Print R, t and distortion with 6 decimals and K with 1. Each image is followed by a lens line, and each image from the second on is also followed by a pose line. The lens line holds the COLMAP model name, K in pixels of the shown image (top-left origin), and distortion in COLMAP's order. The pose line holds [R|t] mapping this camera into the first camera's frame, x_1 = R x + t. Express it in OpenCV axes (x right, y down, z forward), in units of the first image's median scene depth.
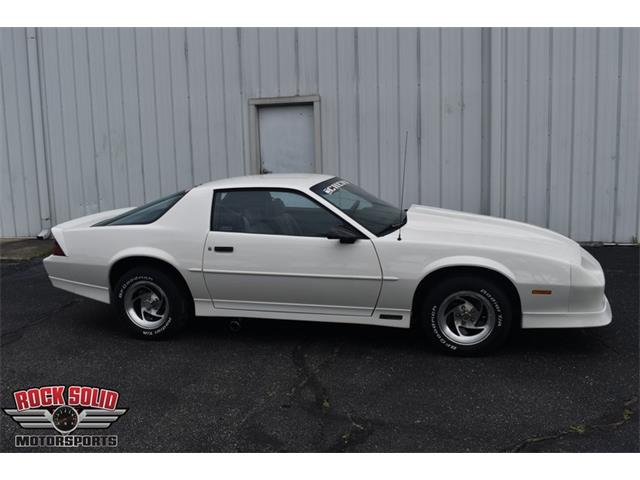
lens RADIAL K [[575.1, 0, 329.0], [0, 575.1, 242.4], [0, 0, 1]] dist [-0.070902, 0.009124]
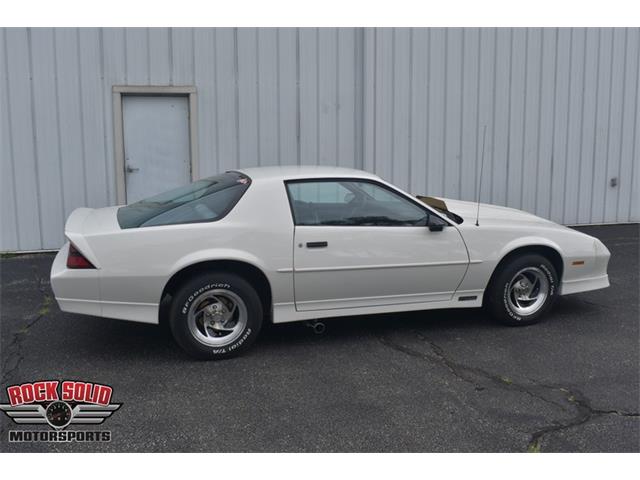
lens RADIAL K [[575.1, 0, 321.4], [0, 575.1, 235.9], [0, 0, 1]] dist [-0.070902, 0.009124]
pose [[0.867478, -0.049657, 0.494990, -0.576243], [0.059613, 0.998212, -0.004332, 0.002492], [-0.493890, 0.033266, 0.868888, 0.185250]]
